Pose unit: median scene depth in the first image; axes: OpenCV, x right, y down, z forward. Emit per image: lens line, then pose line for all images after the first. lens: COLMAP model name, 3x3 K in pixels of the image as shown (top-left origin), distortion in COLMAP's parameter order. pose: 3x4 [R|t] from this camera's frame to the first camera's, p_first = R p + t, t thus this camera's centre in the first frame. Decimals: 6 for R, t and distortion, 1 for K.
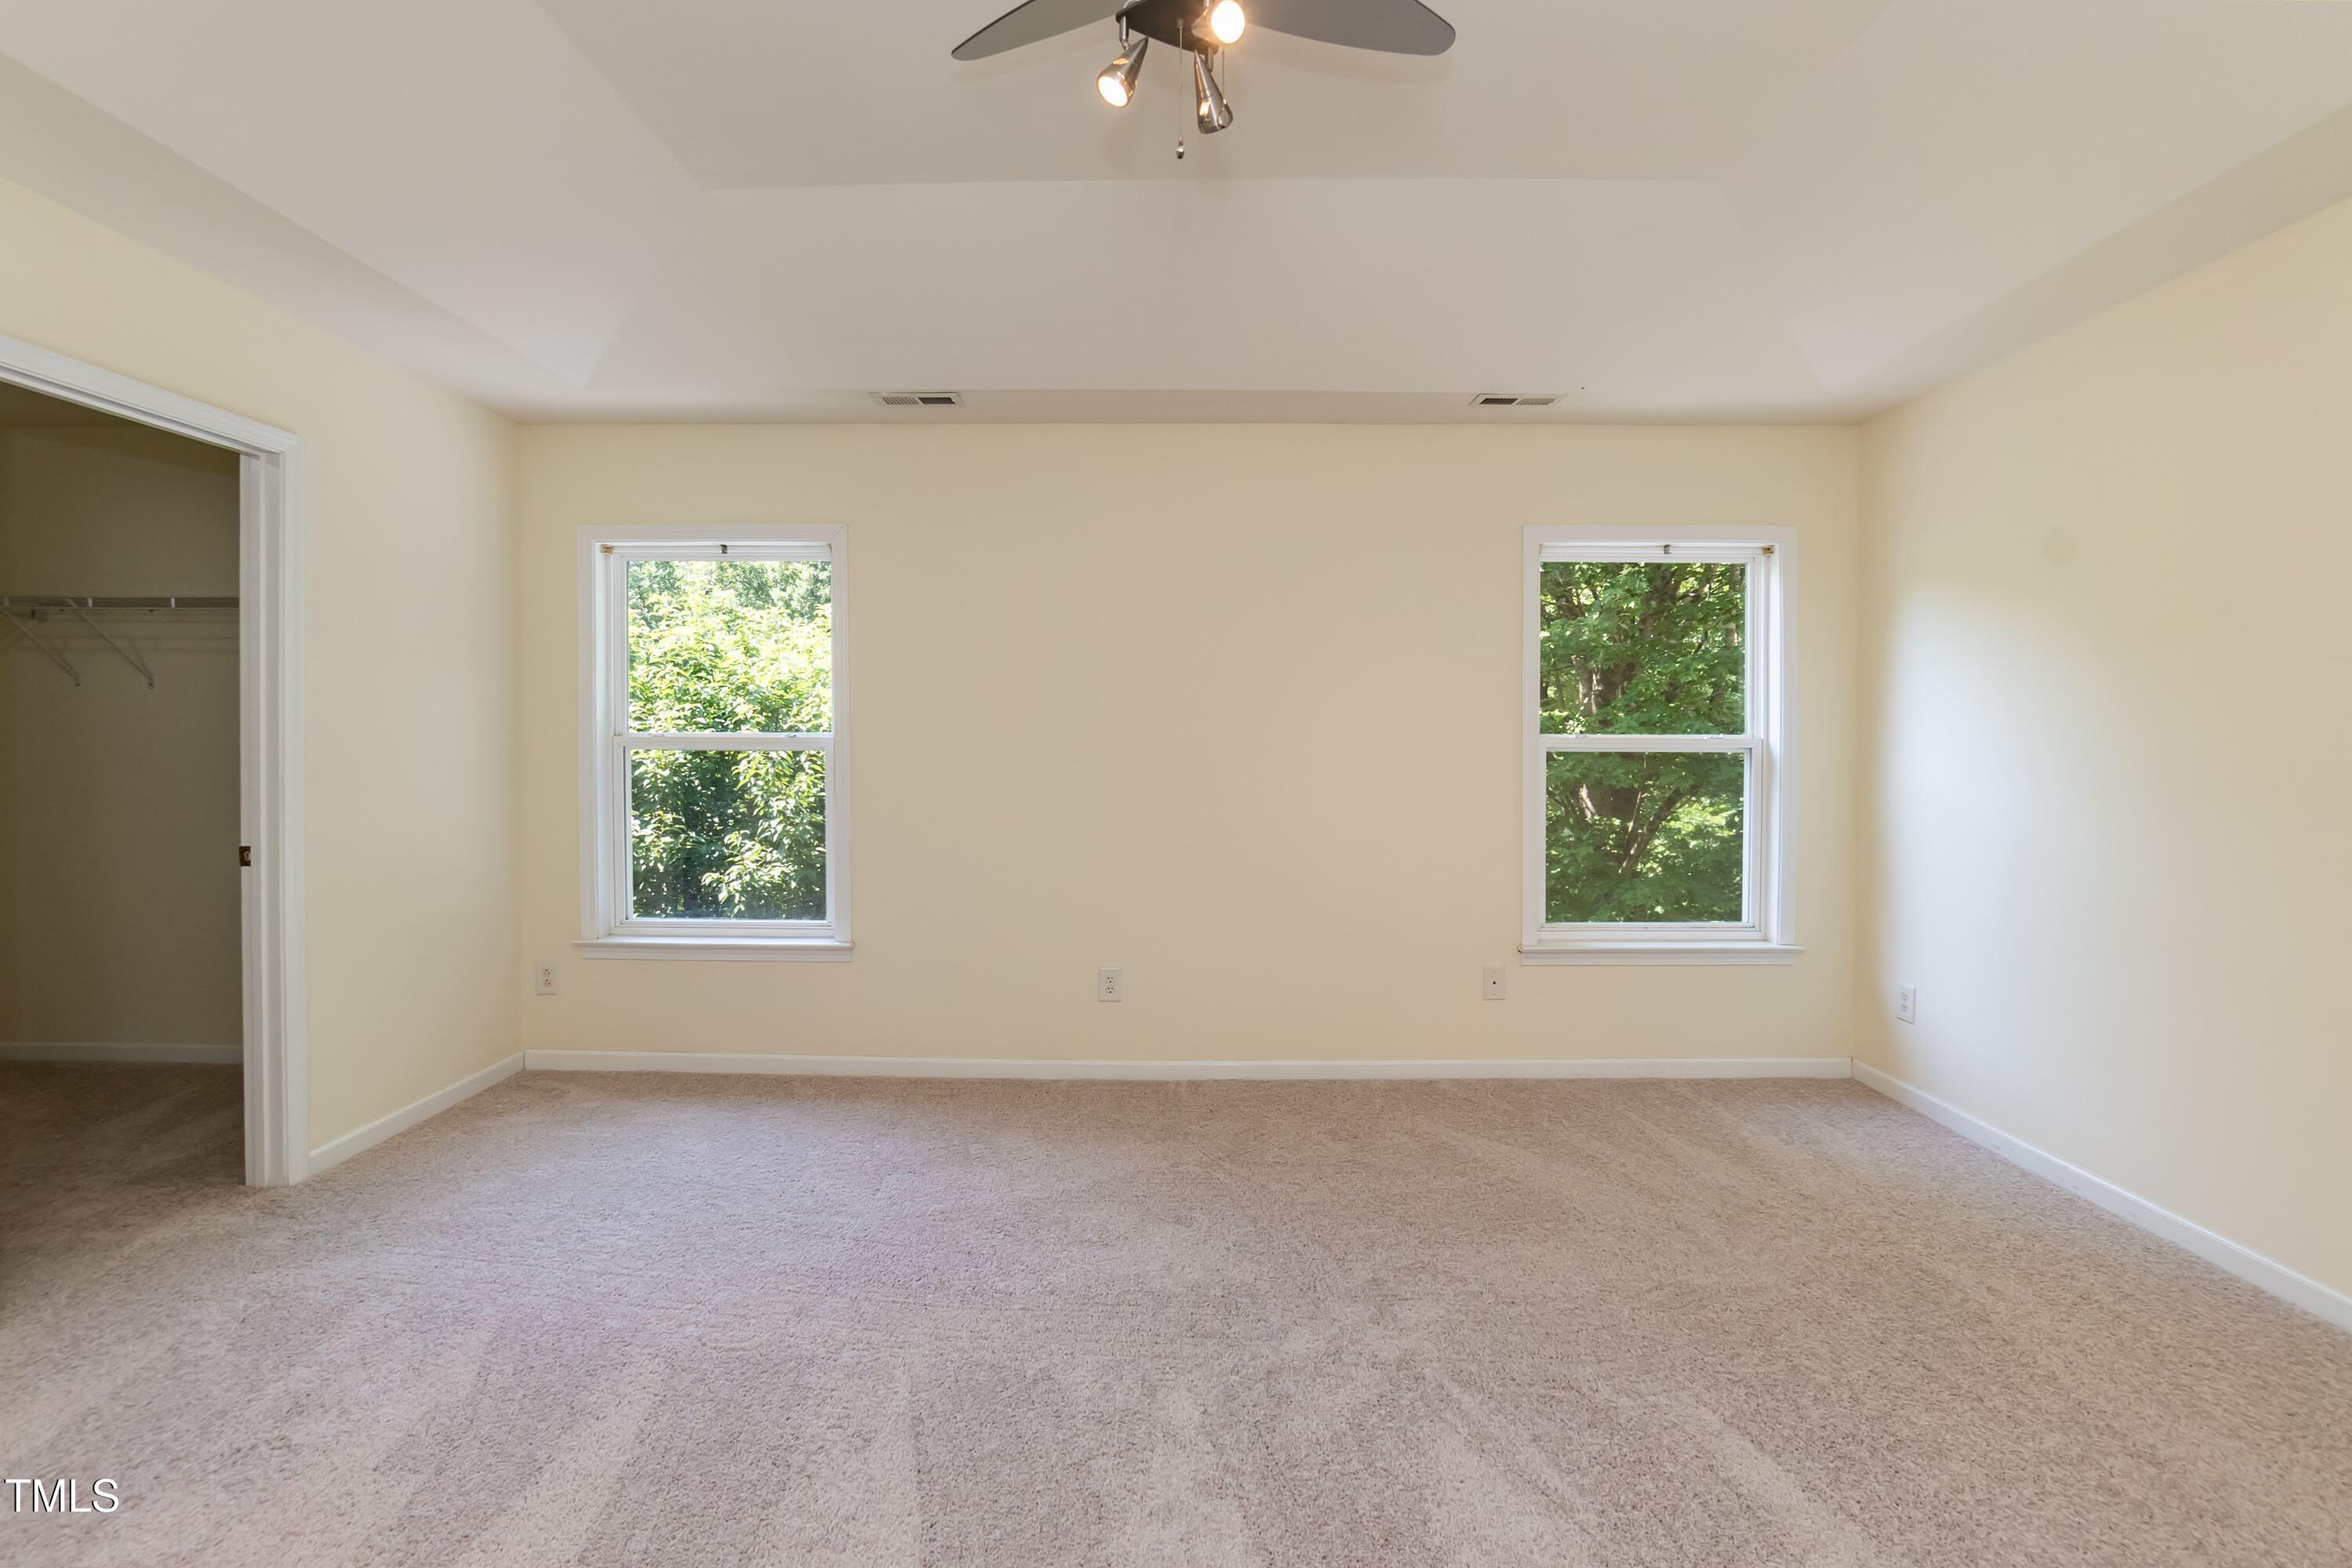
lens RADIAL K [[1048.1, 0, 1179.7], [0, 1048.1, 777.9], [0, 0, 1]] dist [-0.013873, 0.000327]
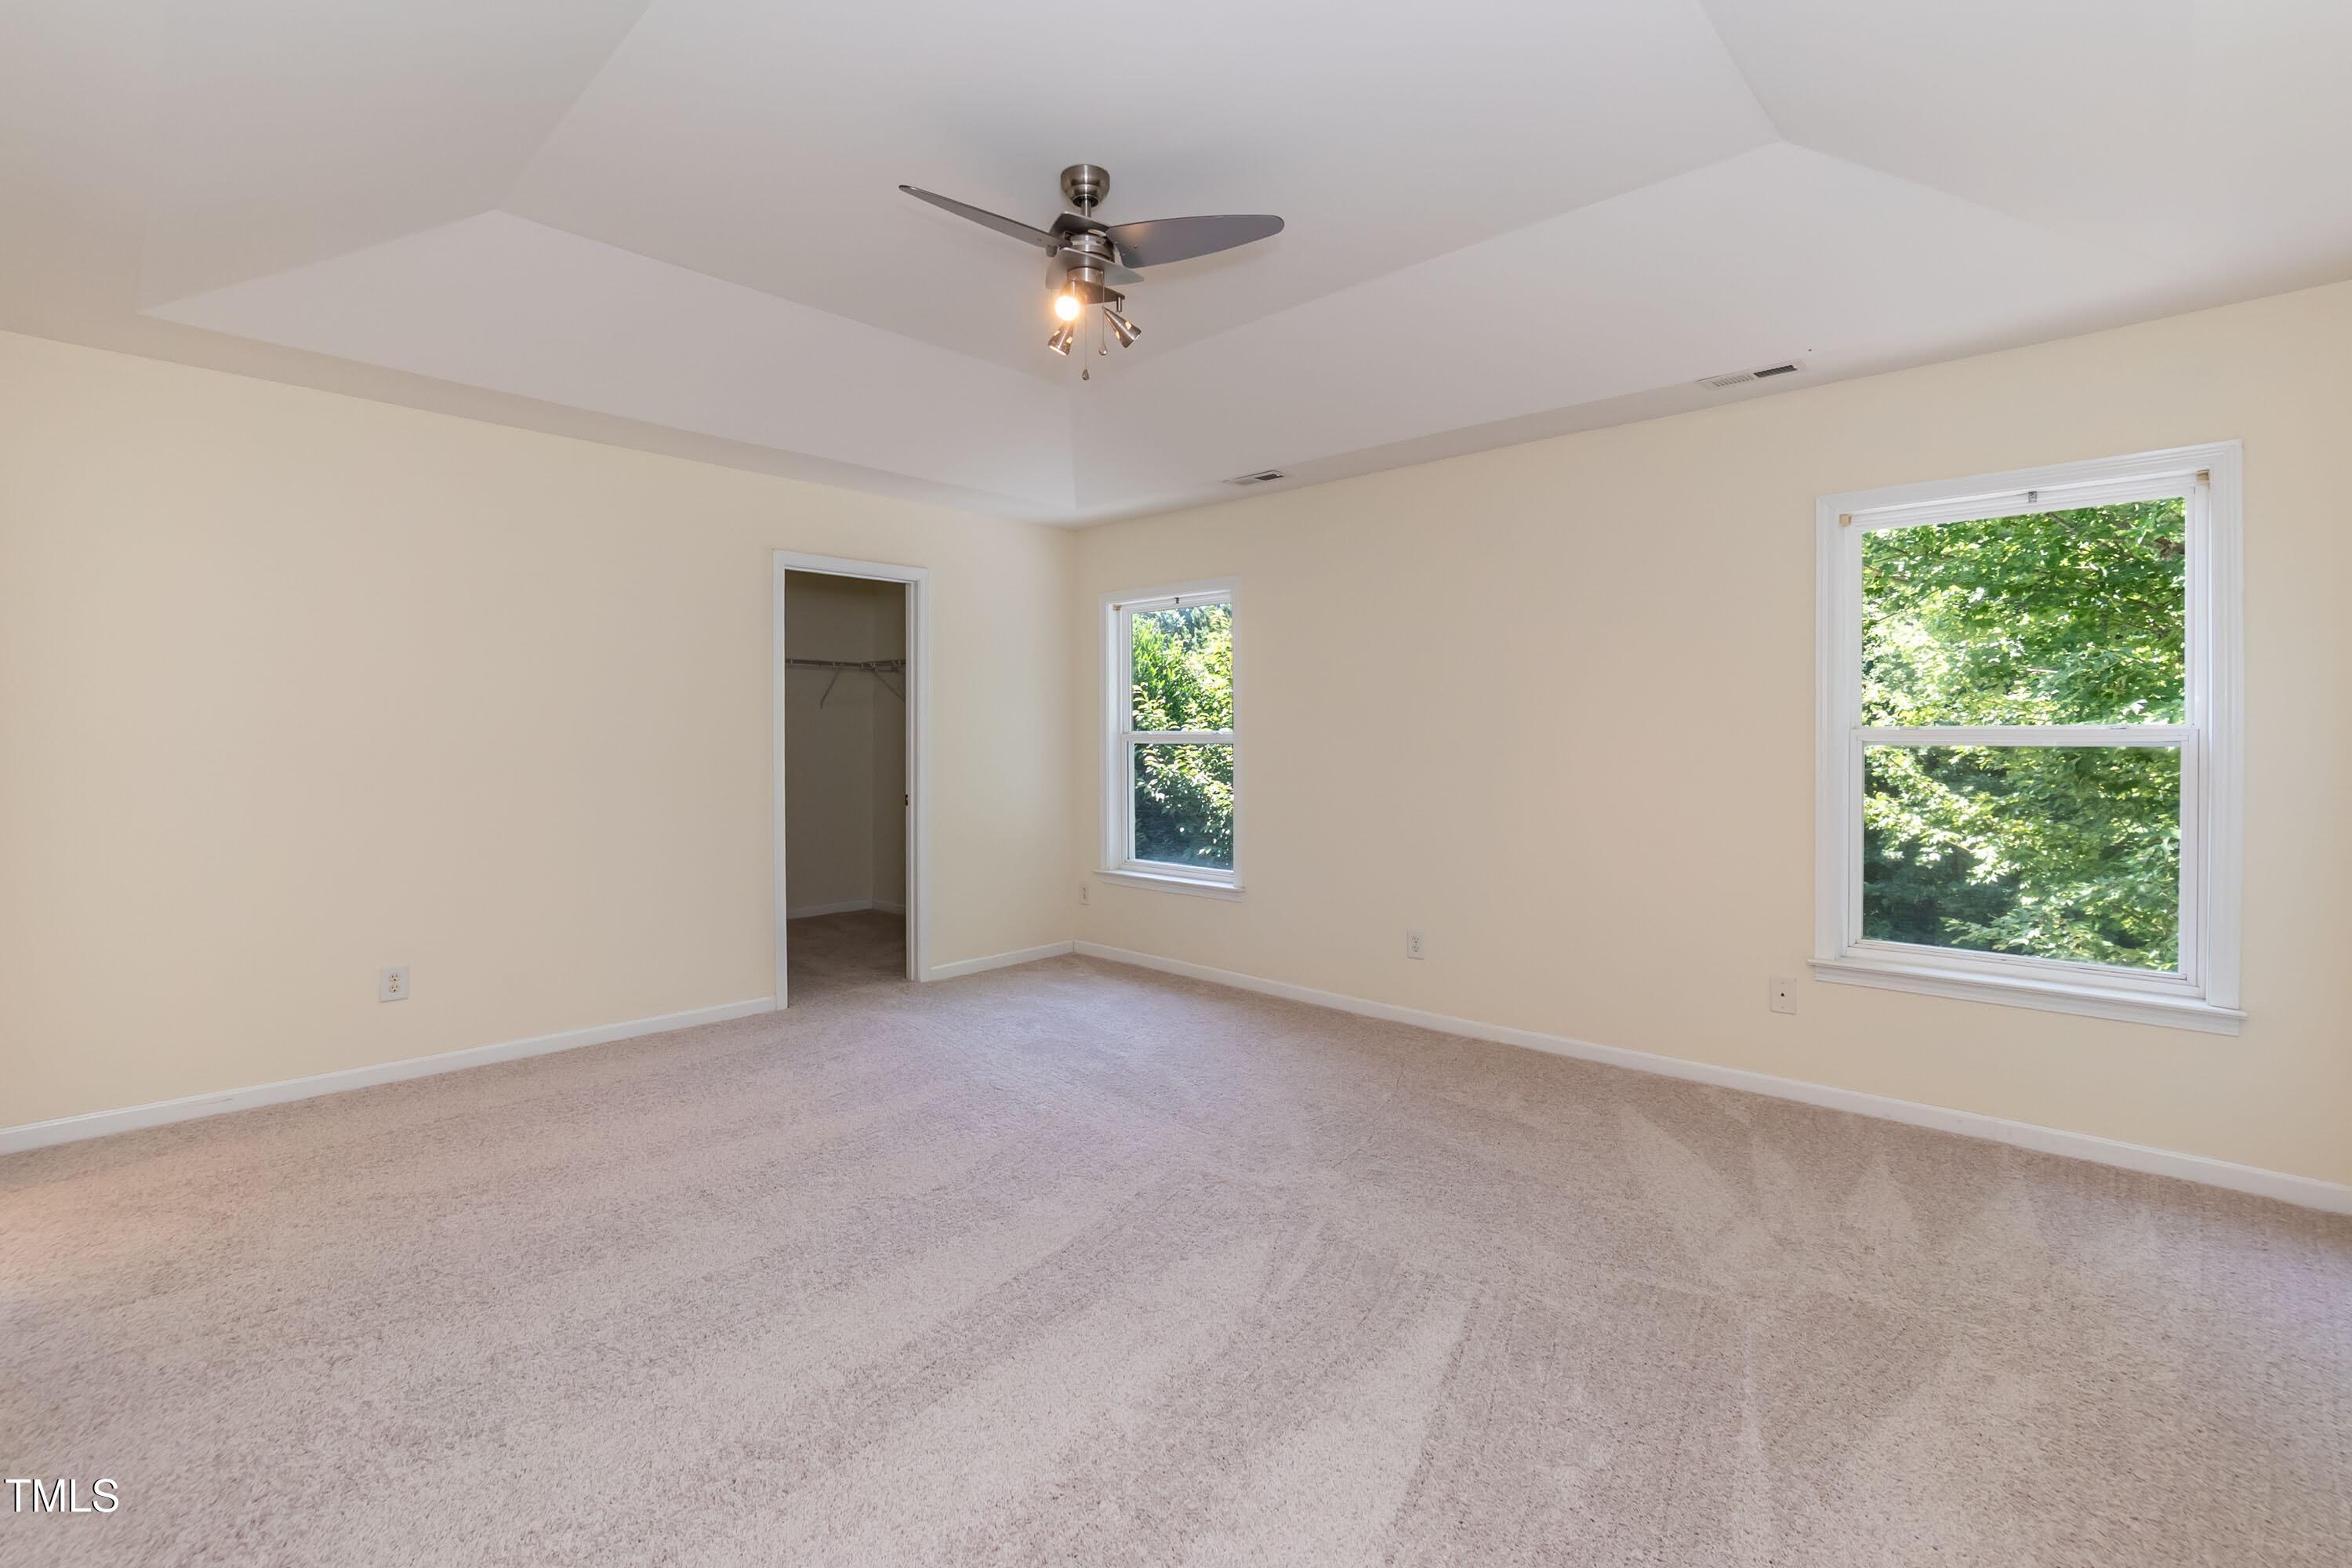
lens RADIAL K [[1089.7, 0, 1173.4], [0, 1089.7, 770.5], [0, 0, 1]] dist [-0.003255, 0.000092]
pose [[0.730108, 0.017362, -0.683111, 0.623231], [-0.018249, 0.999816, 0.005907, 0.001532], [0.683088, 0.008153, 0.730291, -0.080275]]
